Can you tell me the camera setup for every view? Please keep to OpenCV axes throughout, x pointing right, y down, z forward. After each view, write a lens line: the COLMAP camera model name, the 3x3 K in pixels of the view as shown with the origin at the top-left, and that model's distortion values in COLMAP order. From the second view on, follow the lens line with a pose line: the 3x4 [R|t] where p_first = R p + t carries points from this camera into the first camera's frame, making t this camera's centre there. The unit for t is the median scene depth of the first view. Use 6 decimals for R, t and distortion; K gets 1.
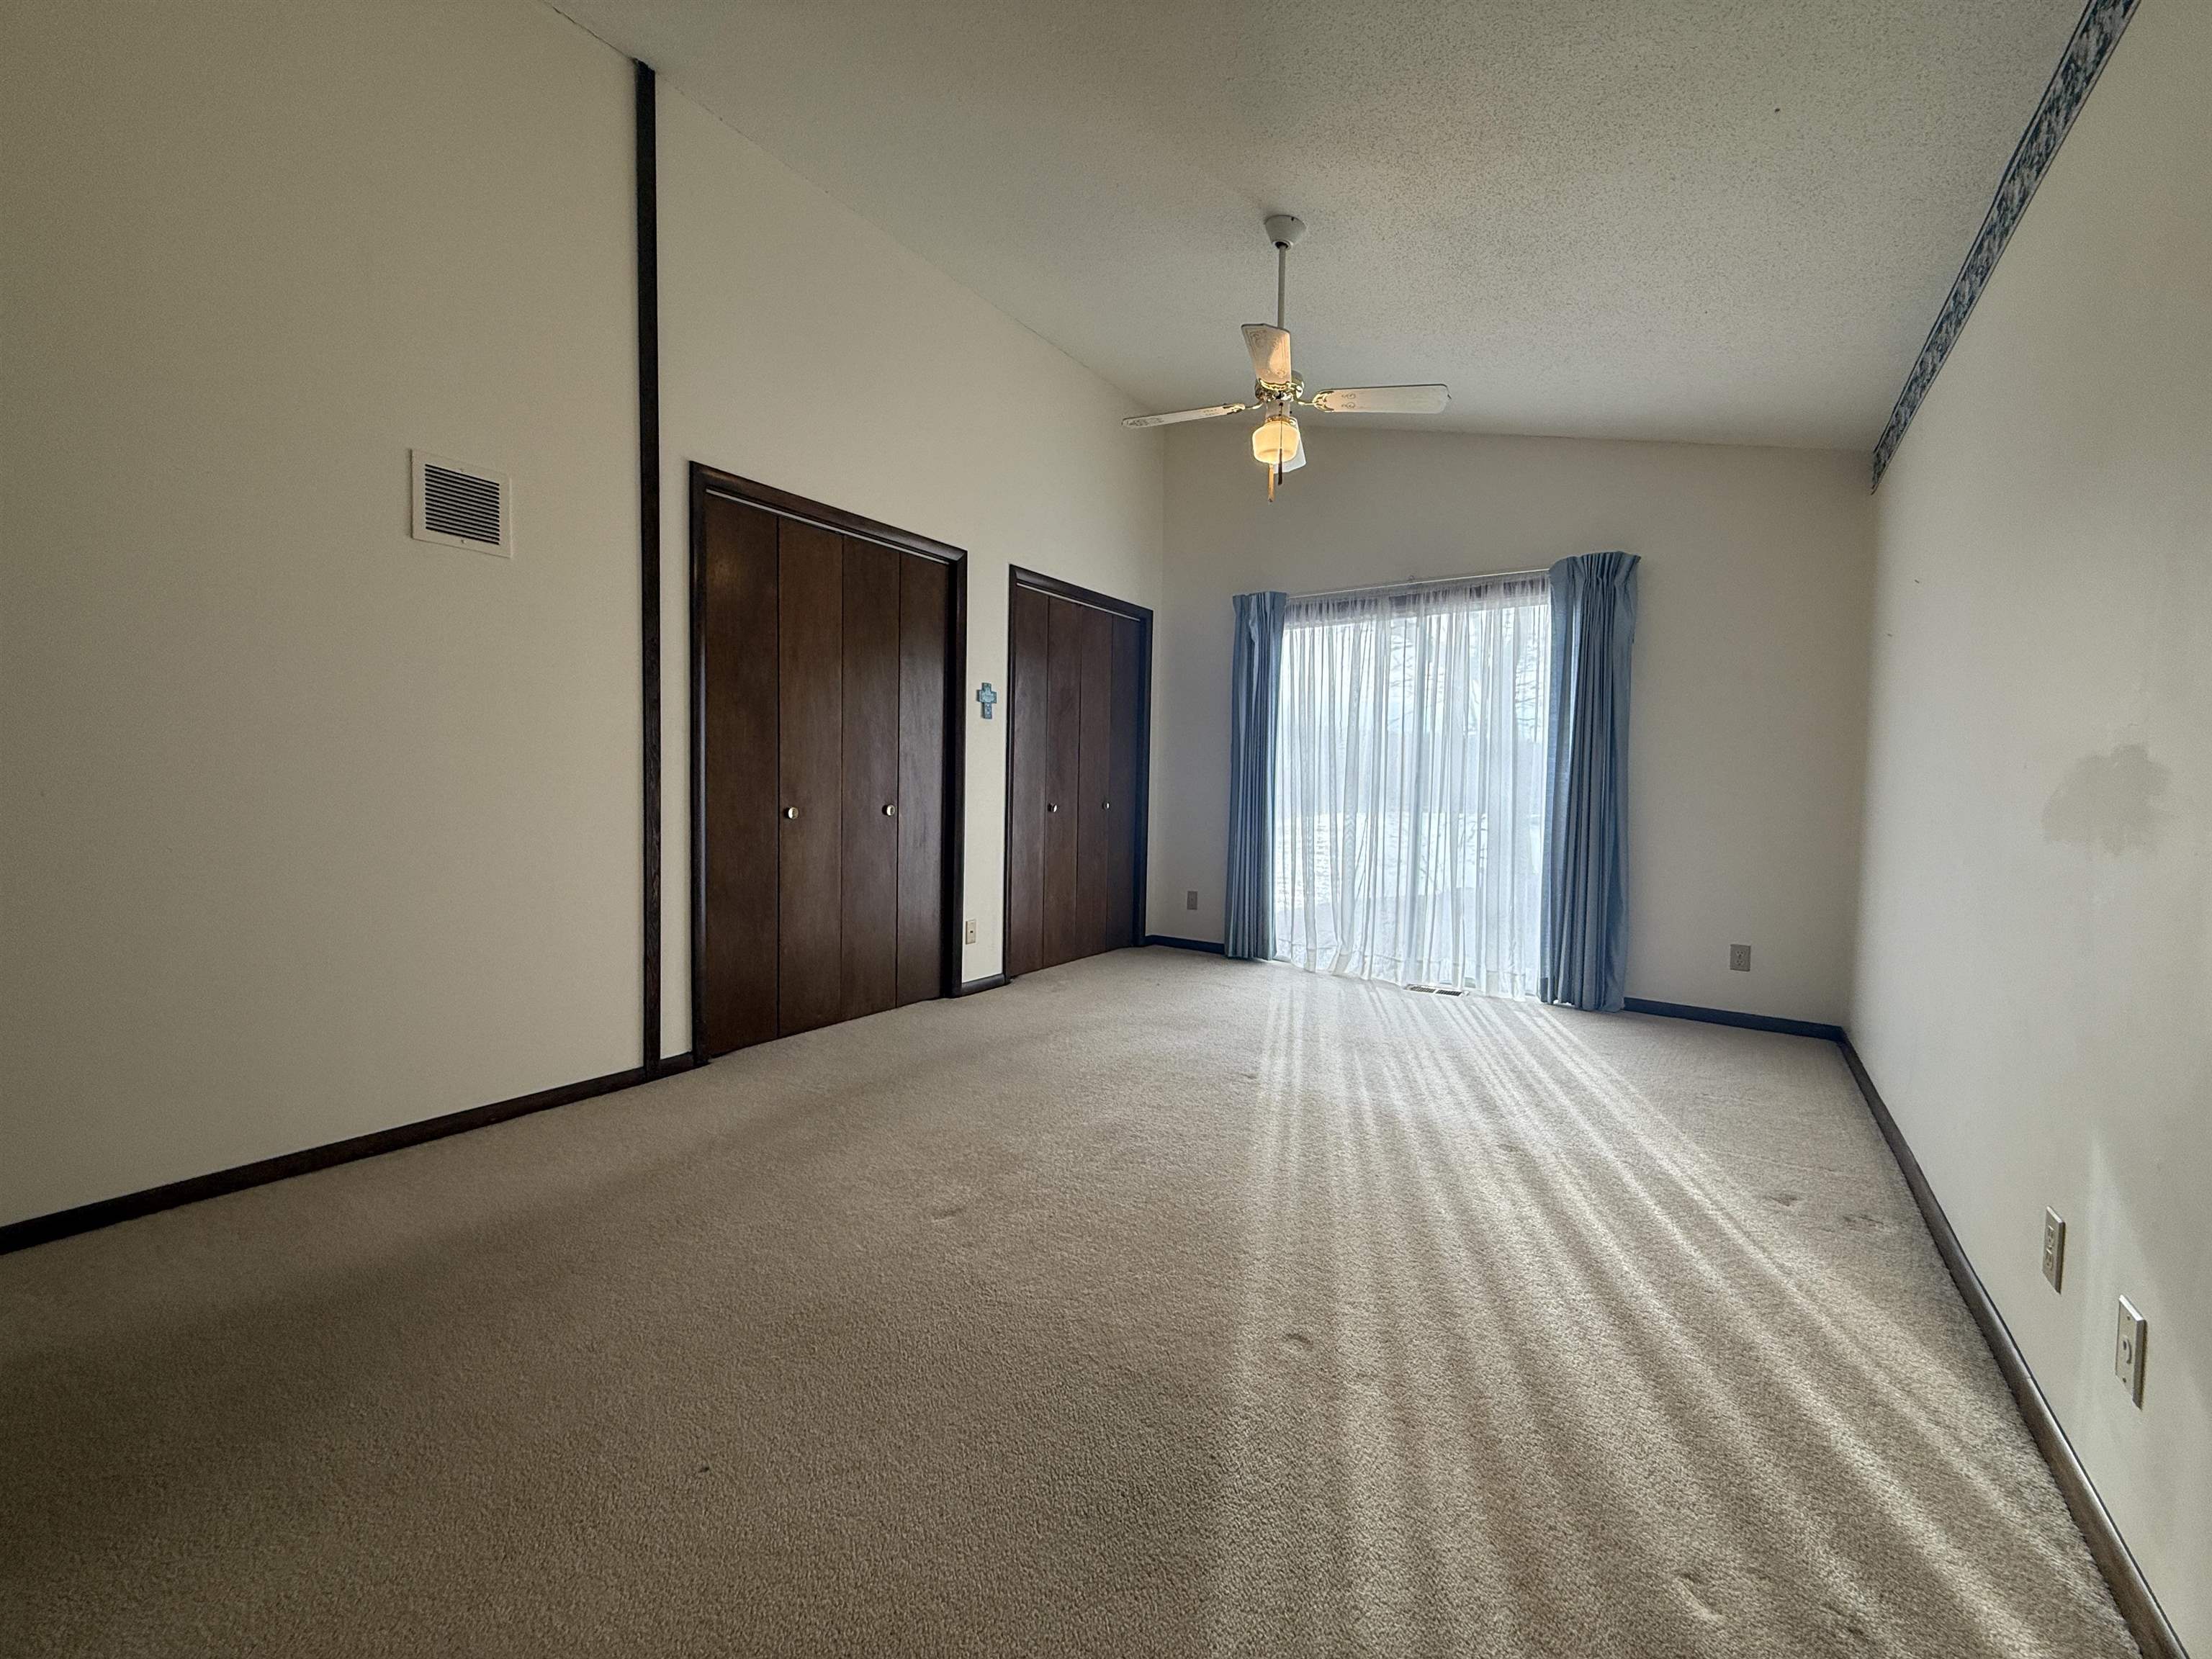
lens RADIAL K [[886.9, 0, 1102.6], [0, 886.9, 824.6], [0, 0, 1]] dist [0.001061, 0.000794]
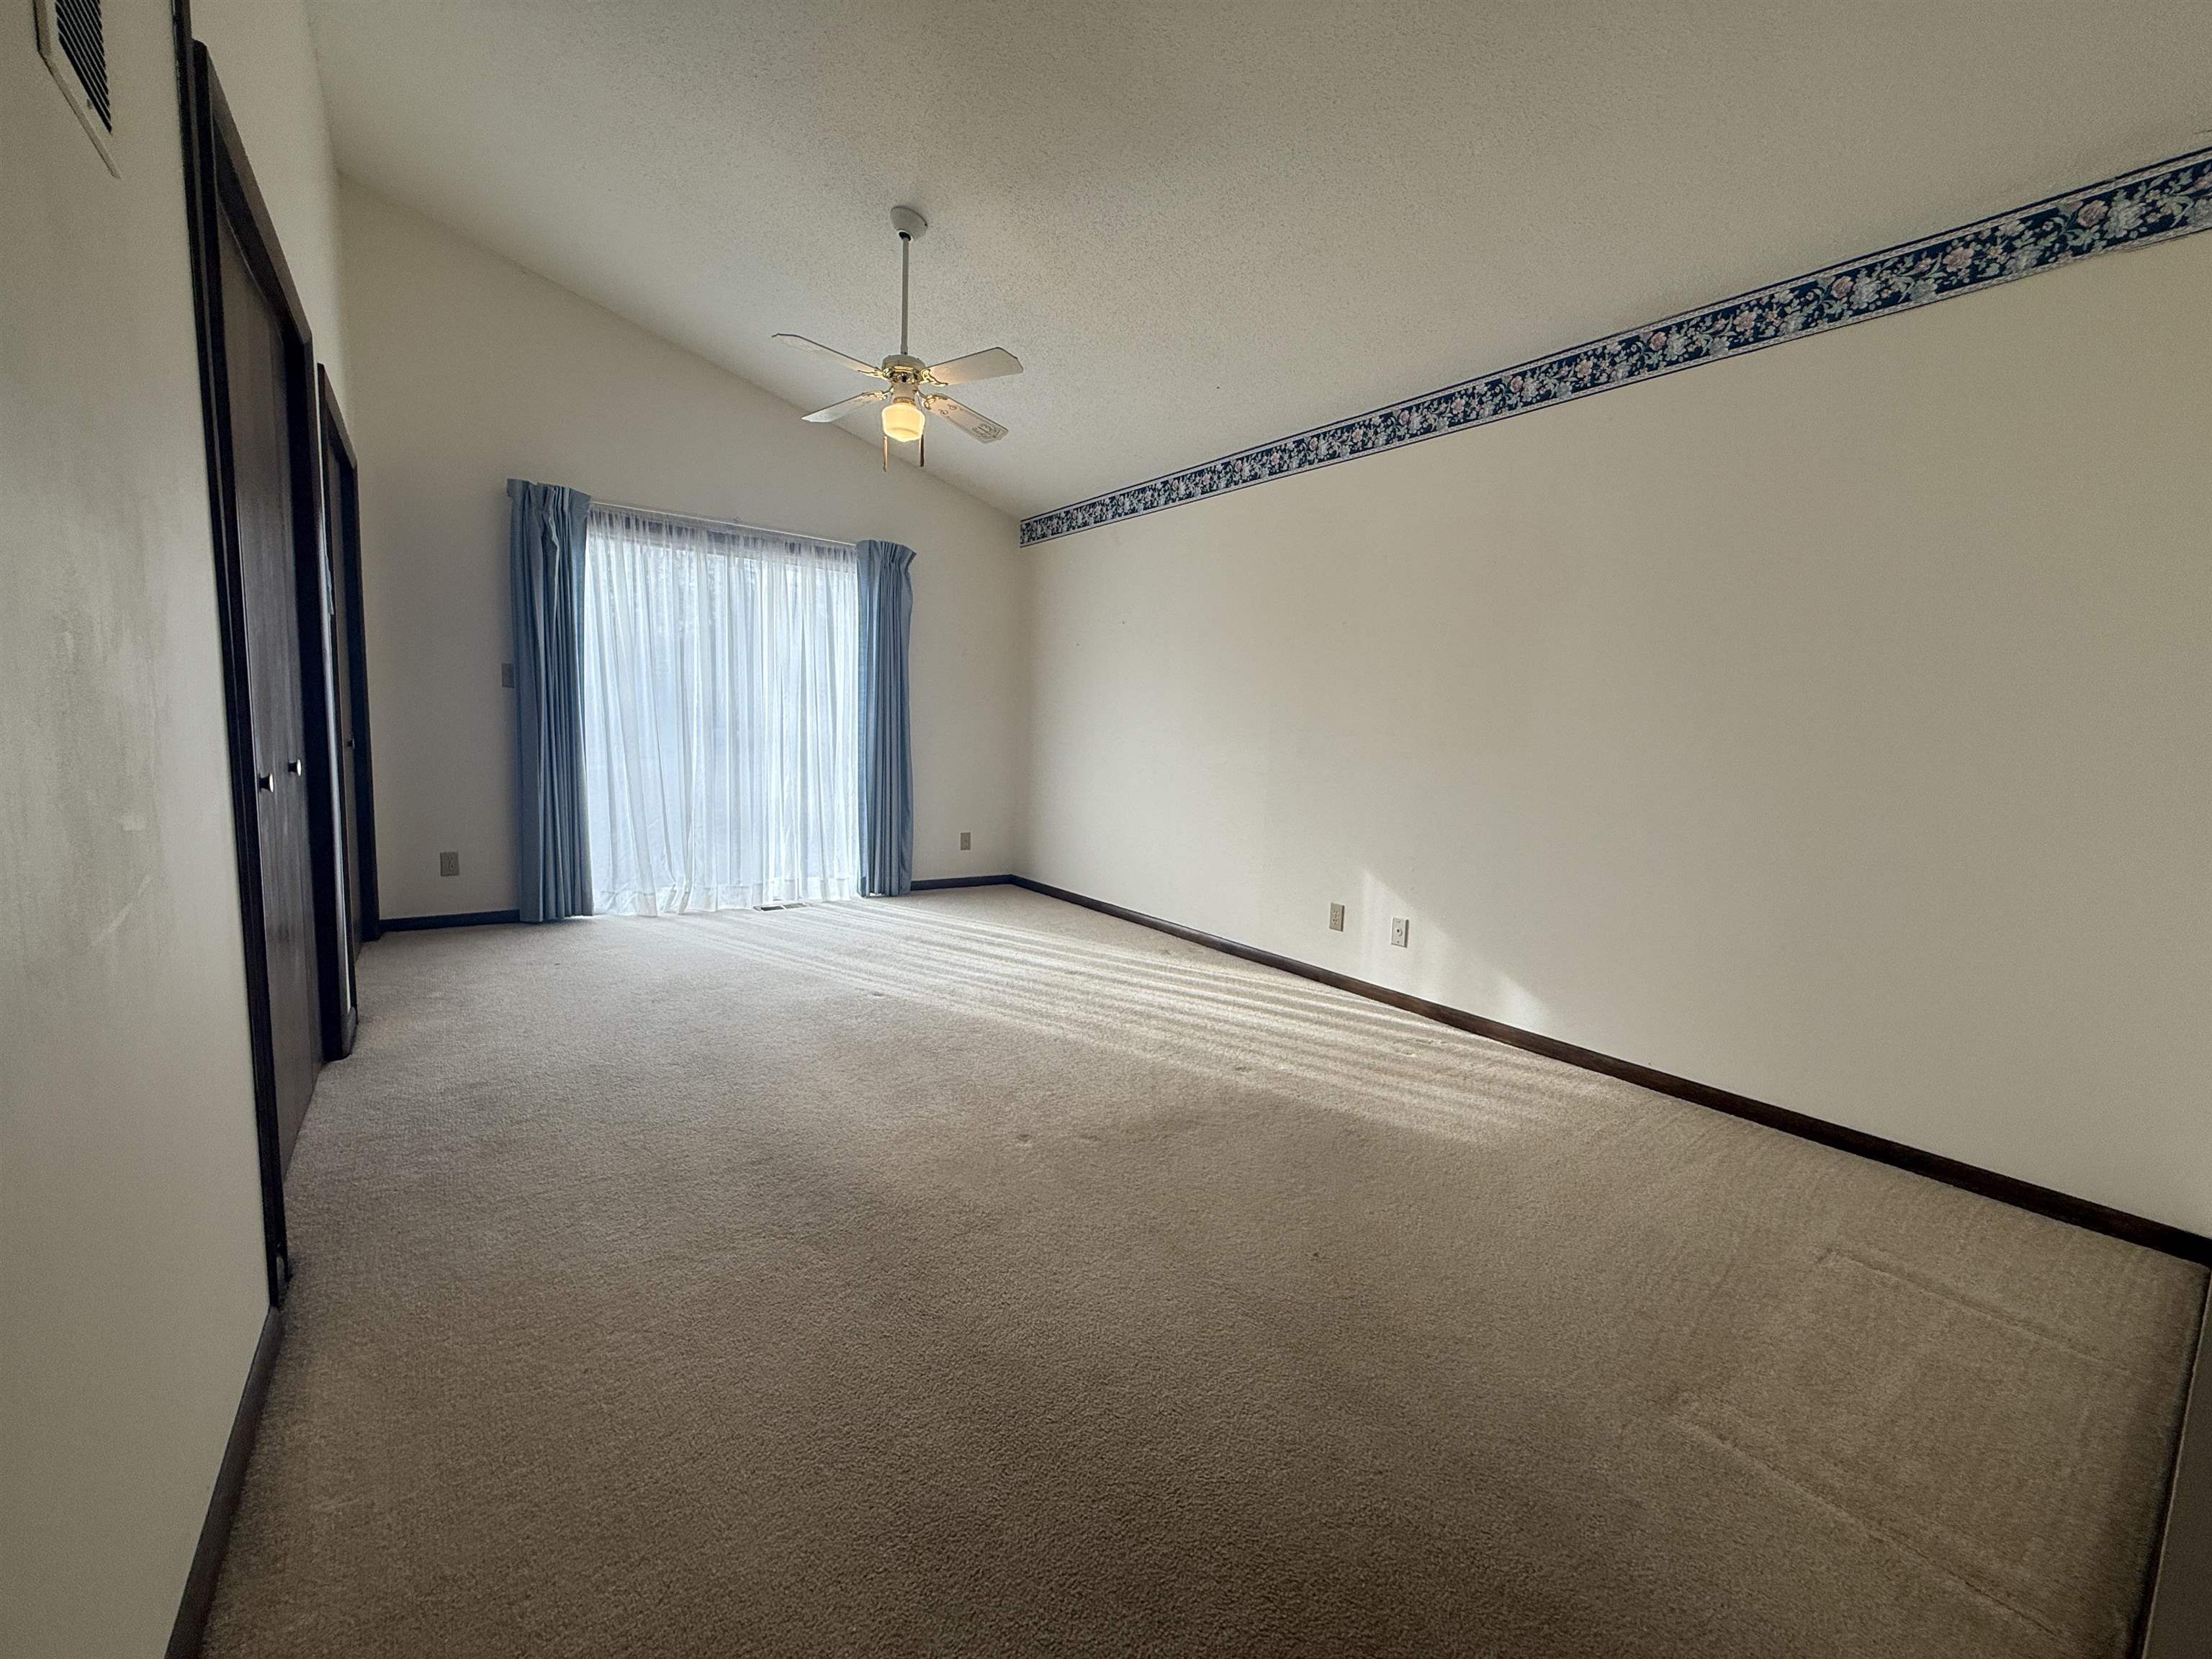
lens RADIAL K [[886.9, 0, 1098.5], [0, 886.9, 827.4], [0, 0, 1]] dist [0.001061, 0.000794]
pose [[0.326022, -0.107669, 0.939211, -0.569952], [0.008693, 0.993793, 0.110909, -0.034983], [-0.945322, -0.027994, 0.324934, 0.277363]]
